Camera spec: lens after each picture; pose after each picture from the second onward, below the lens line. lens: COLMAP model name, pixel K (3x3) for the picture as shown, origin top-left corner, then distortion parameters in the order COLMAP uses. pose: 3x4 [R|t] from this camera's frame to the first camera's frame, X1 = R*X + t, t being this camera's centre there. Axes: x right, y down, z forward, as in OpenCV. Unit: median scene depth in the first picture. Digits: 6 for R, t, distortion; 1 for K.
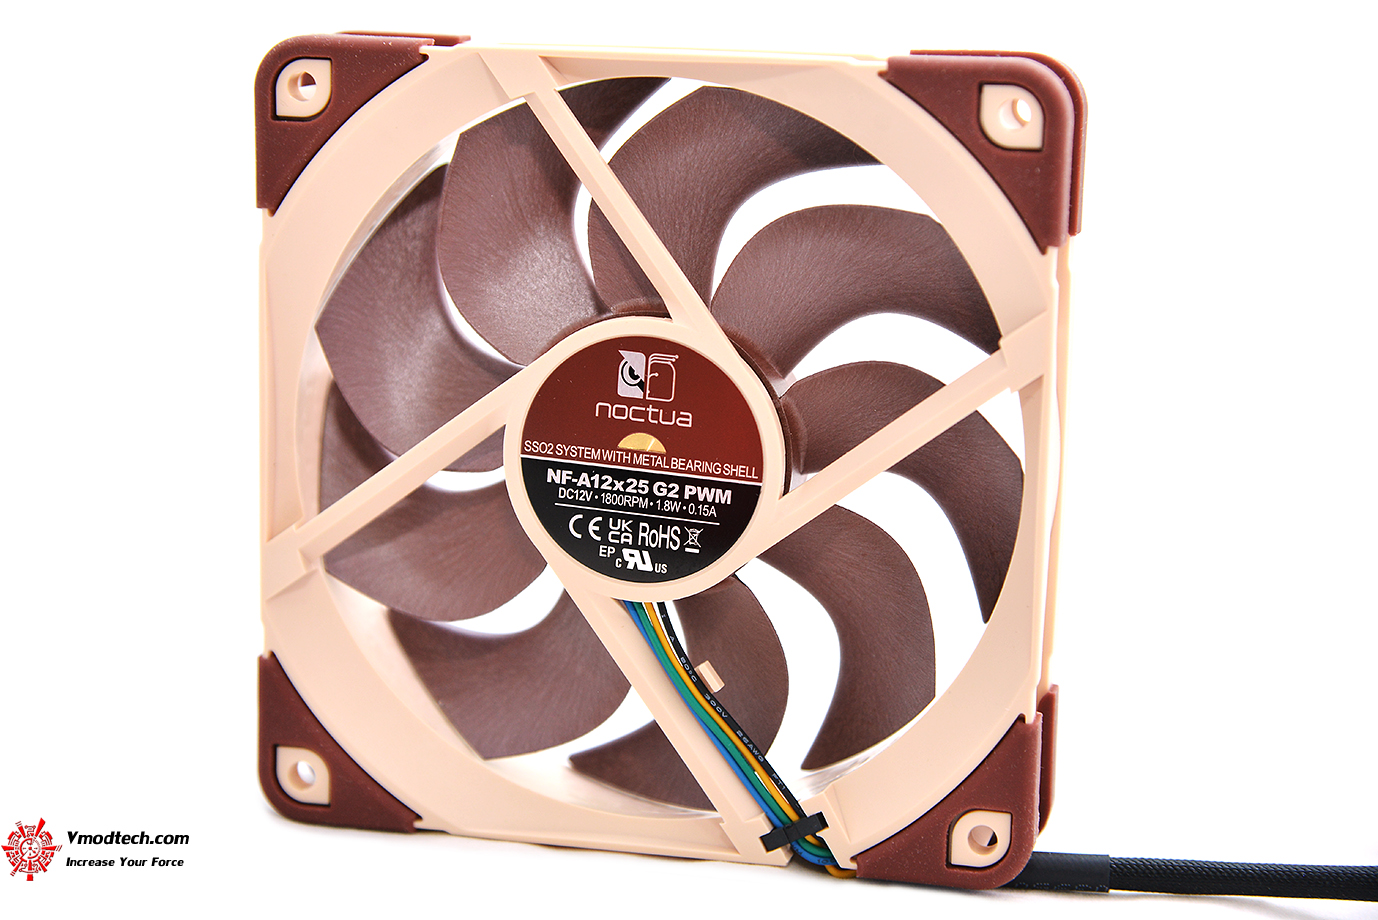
lens RADIAL K [[3019.9, 0, 681.8], [0, 3019.9, 460.9], [0, 0, 1]] dist [0.356961, 0.000000]
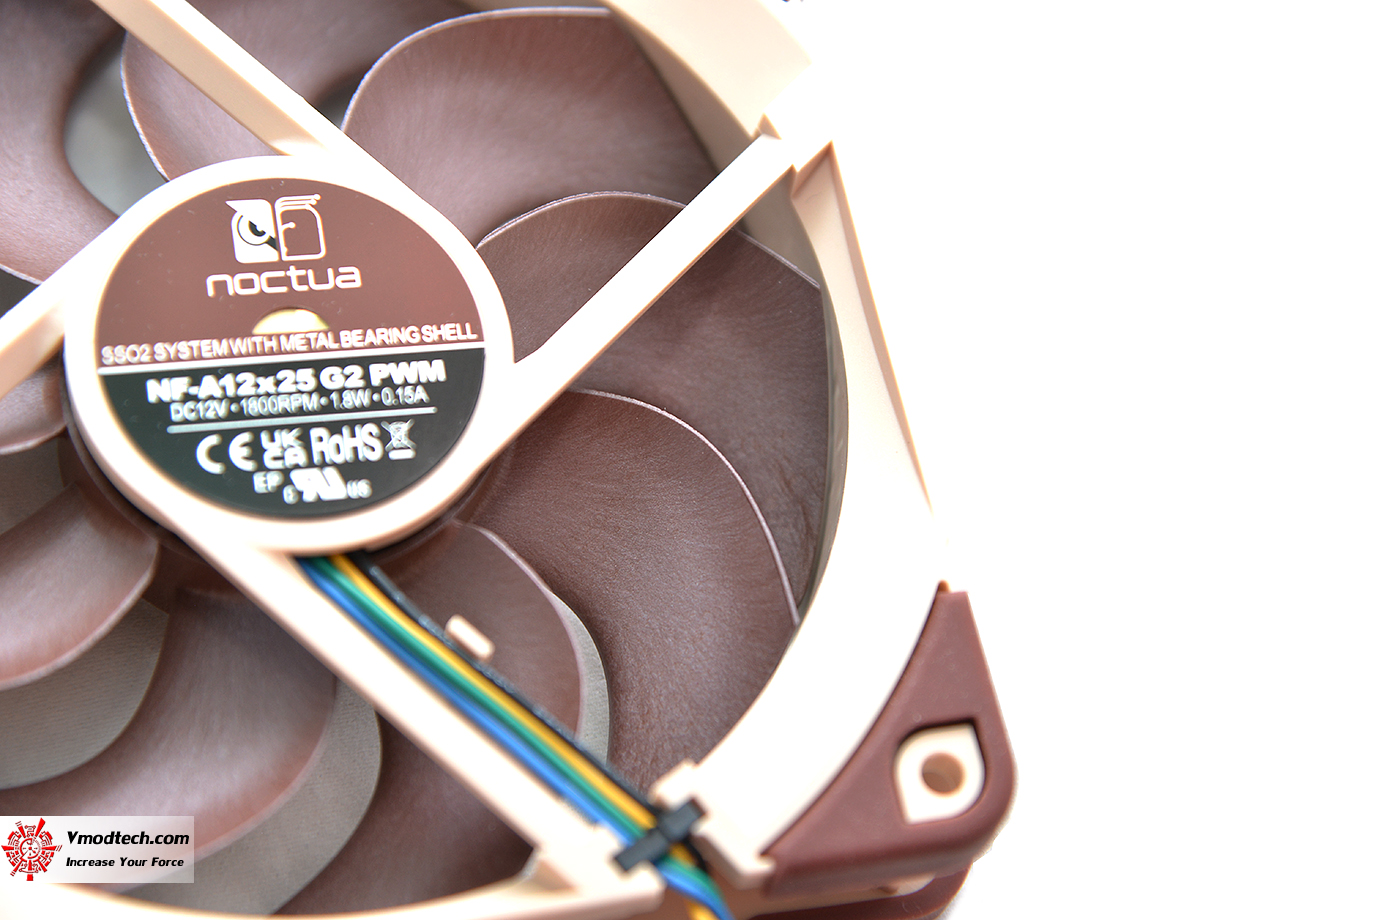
lens RADIAL K [[3512.4, 0, 691.4], [0, 3512.4, 457.0], [0, 0, 1]] dist [0.369295, 0.000000]
pose [[0.891683, -0.040074, 0.450882, -0.280593], [0.301094, 0.796271, -0.524686, 0.443368], [-0.337998, 0.603612, 0.722087, 0.433882]]
